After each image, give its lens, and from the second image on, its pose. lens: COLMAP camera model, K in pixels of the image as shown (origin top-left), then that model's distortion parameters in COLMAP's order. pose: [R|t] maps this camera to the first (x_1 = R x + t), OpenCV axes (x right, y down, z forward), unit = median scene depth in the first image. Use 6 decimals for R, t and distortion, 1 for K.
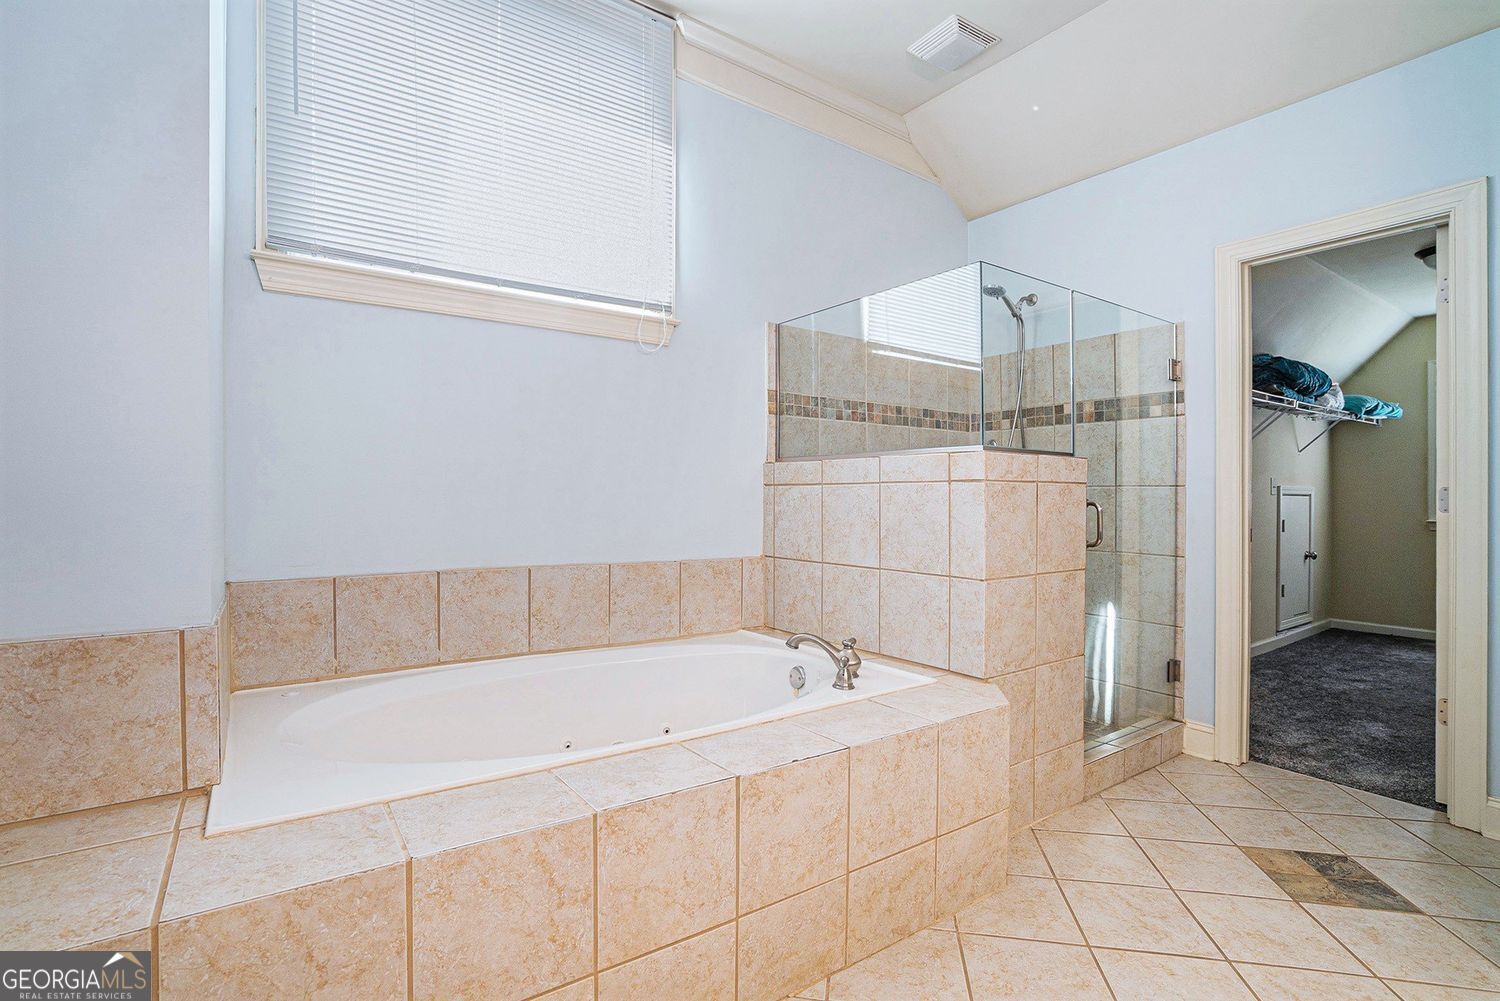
lens RADIAL K [[699.5, 0, 753.9], [0, 699.5, 509.2], [0, 0, 1]] dist [-0.031390, 0.005994]
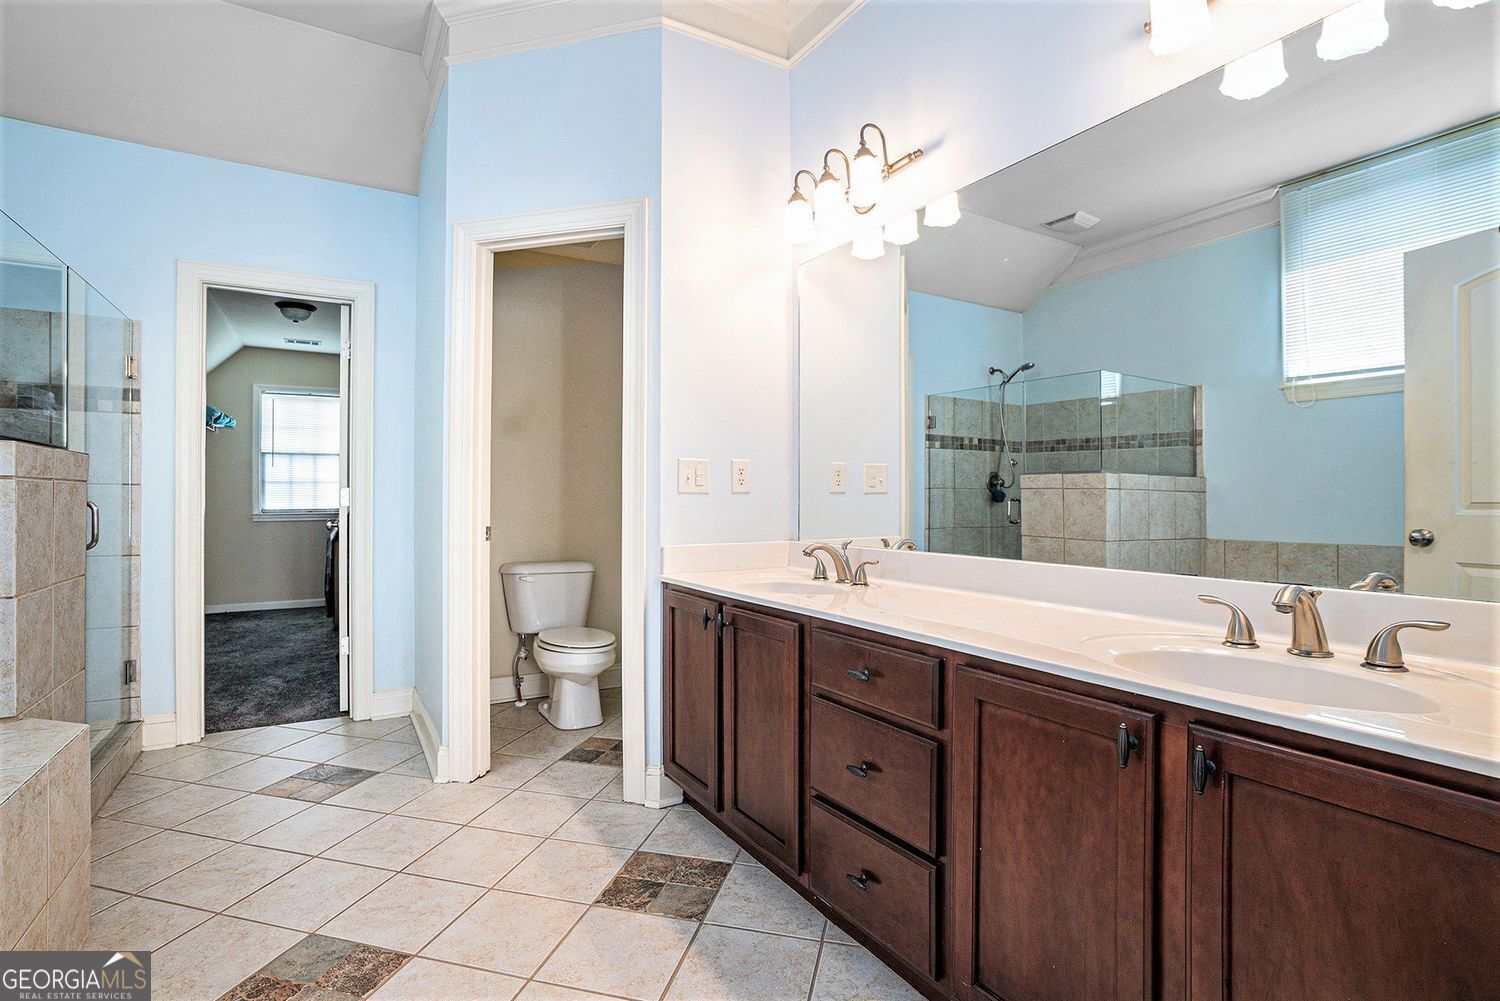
lens RADIAL K [[699.5, 0, 749.6], [0, 699.5, 504.6], [0, 0, 1]] dist [-0.031390, 0.005994]
pose [[0.059978, -0.021570, 0.997967, -0.332973], [0.024940, 0.999487, 0.020104, -0.002102], [-0.997888, 0.023684, 0.060485, 0.059081]]
